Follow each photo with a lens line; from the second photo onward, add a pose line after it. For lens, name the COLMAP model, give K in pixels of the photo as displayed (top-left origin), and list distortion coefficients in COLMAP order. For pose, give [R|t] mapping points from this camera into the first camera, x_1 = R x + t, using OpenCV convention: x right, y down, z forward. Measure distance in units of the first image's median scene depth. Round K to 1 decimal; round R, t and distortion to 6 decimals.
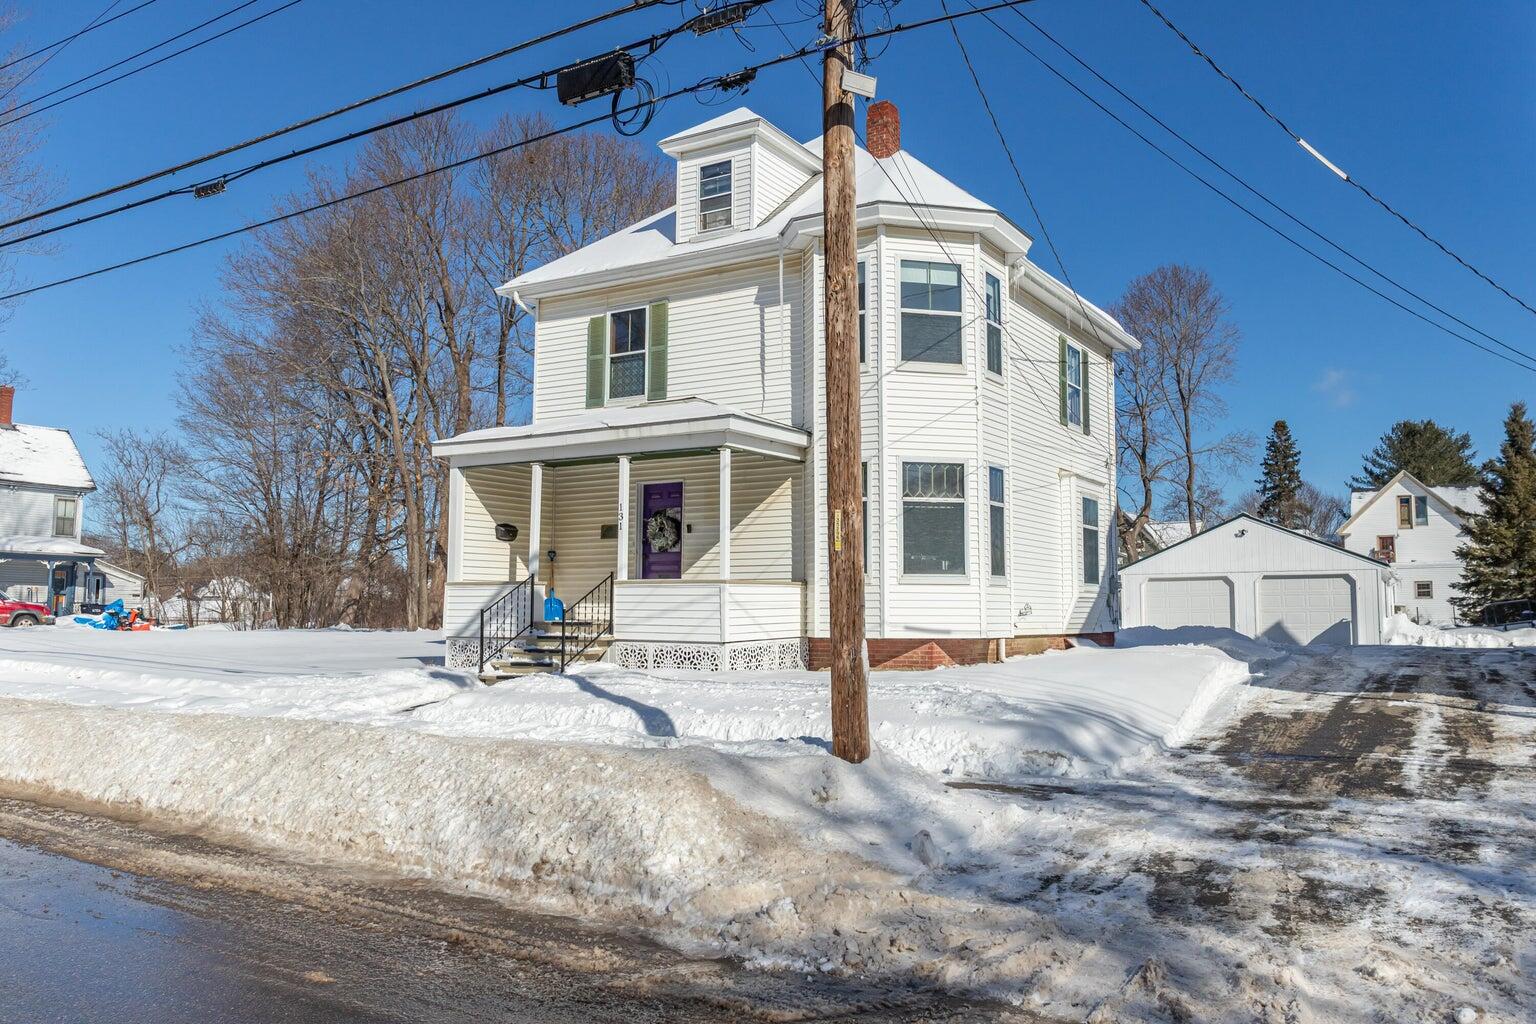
lens RADIAL K [[1274.1, 0, 776.6], [0, 1274.1, 524.7], [0, 0, 1]] dist [-0.019028, -0.013837]
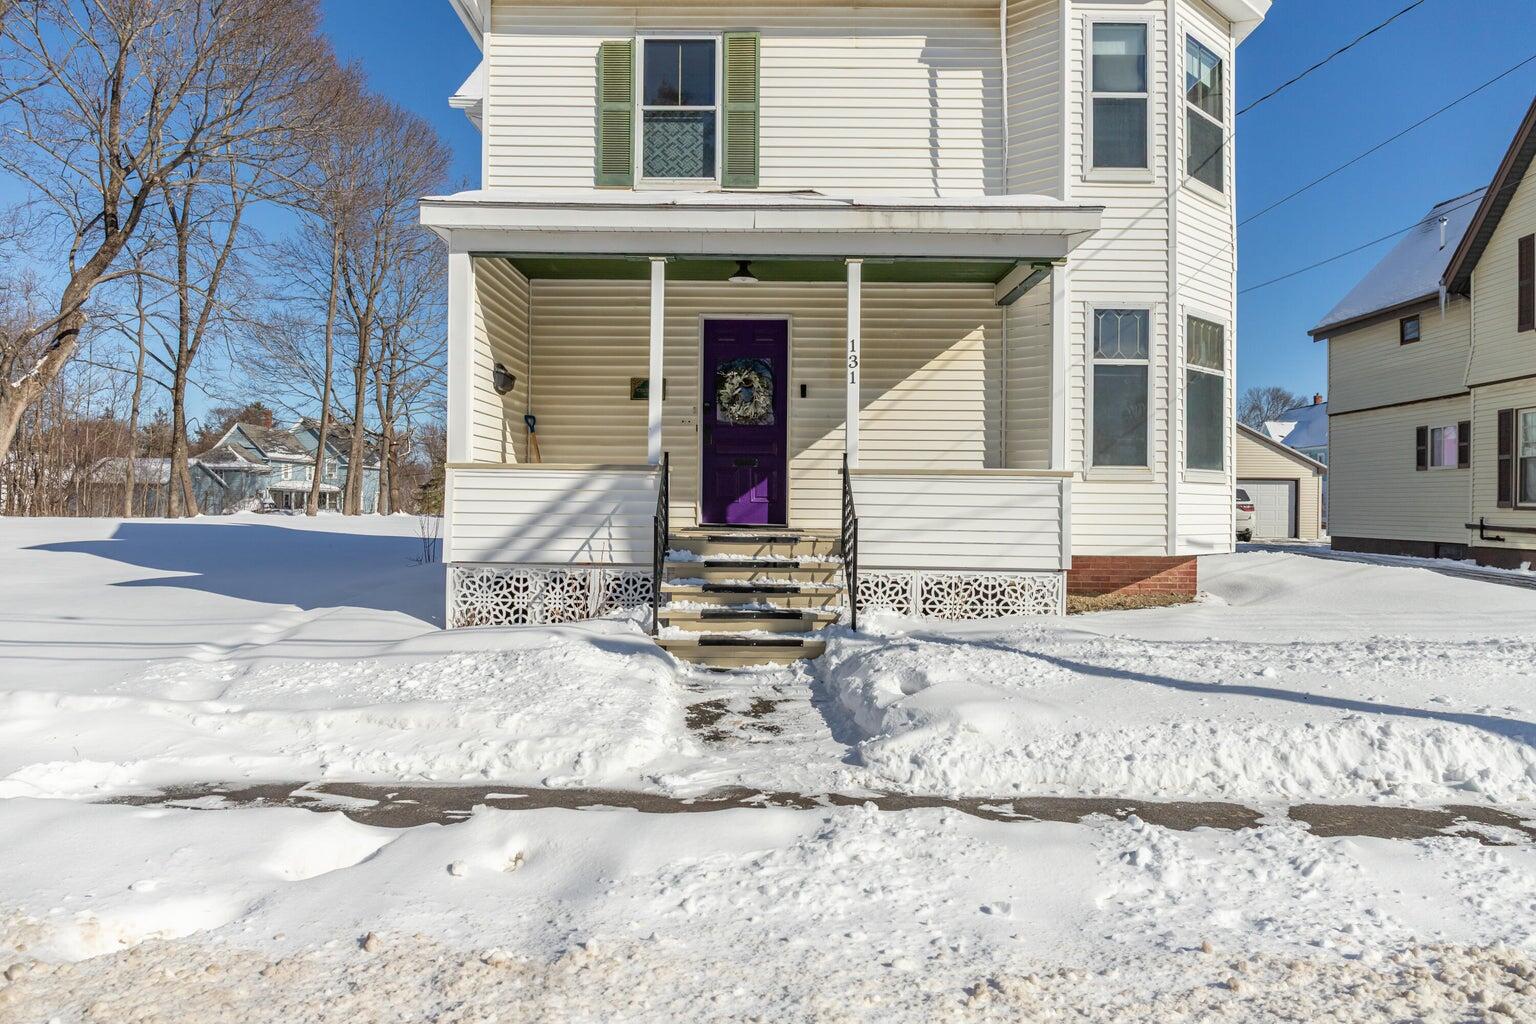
lens RADIAL K [[1093.2, 0, 766.2], [0, 1093.2, 519.7], [0, 0, 1]] dist [-0.007878, -0.012605]
pose [[0.844179, -0.000675, 0.536061, -0.379989], [-0.044753, 0.996420, 0.071731, 0.029164], [-0.534190, -0.084544, 0.841126, 0.514982]]
